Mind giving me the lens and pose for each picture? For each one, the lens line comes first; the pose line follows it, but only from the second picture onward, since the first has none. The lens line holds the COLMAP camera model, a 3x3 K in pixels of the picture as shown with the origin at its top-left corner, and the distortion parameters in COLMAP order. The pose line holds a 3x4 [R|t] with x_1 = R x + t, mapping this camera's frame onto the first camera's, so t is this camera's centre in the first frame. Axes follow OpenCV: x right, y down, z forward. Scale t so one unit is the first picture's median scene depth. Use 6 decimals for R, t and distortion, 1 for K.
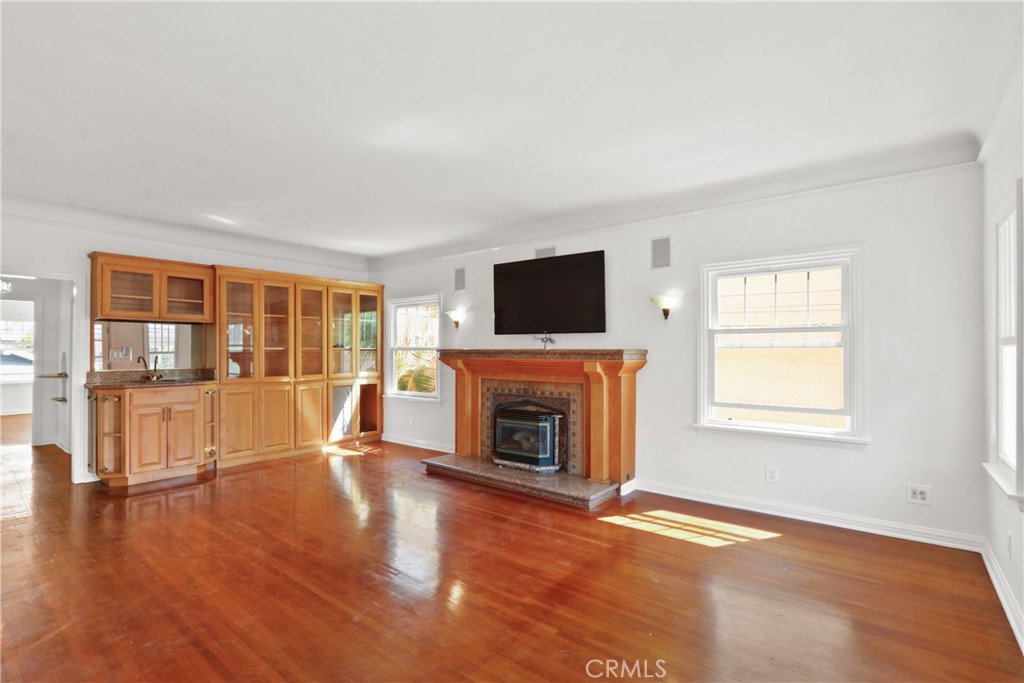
lens RADIAL K [[474.2, 0, 514.6], [0, 474.2, 346.6], [0, 0, 1]] dist [-0.014805, 0.000440]
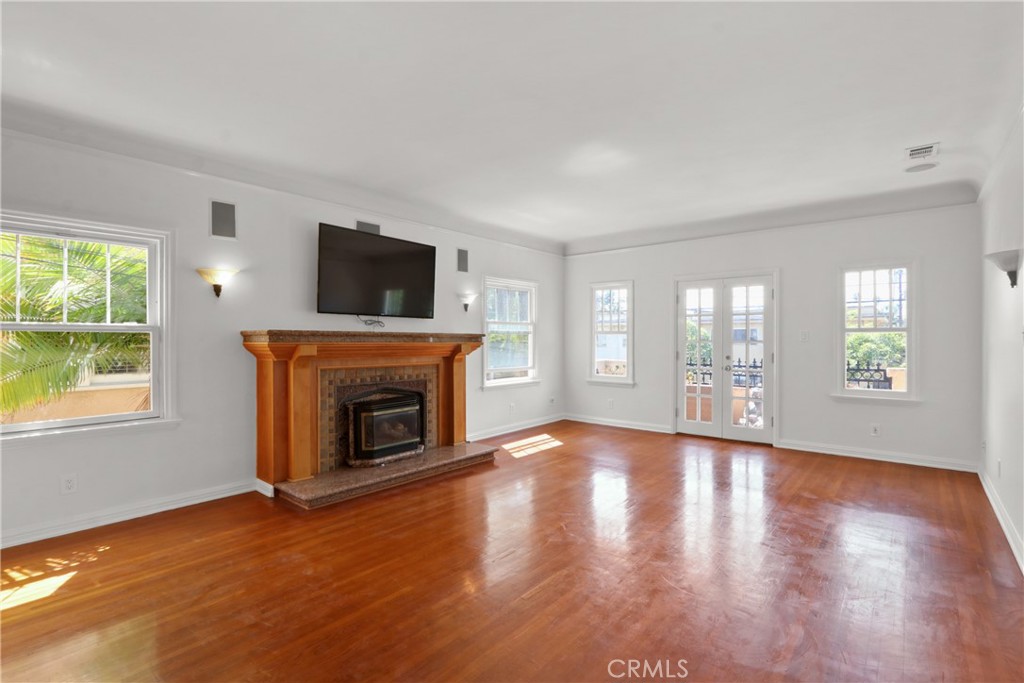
lens RADIAL K [[483.5, 0, 512.9], [0, 483.5, 337.1], [0, 0, 1]] dist [-0.000396, 0.000074]
pose [[0.022484, -0.000835, 0.999747, -0.913391], [-0.016456, 0.999864, 0.001206, 0.009237], [-0.999612, -0.016479, 0.022467, 0.732742]]
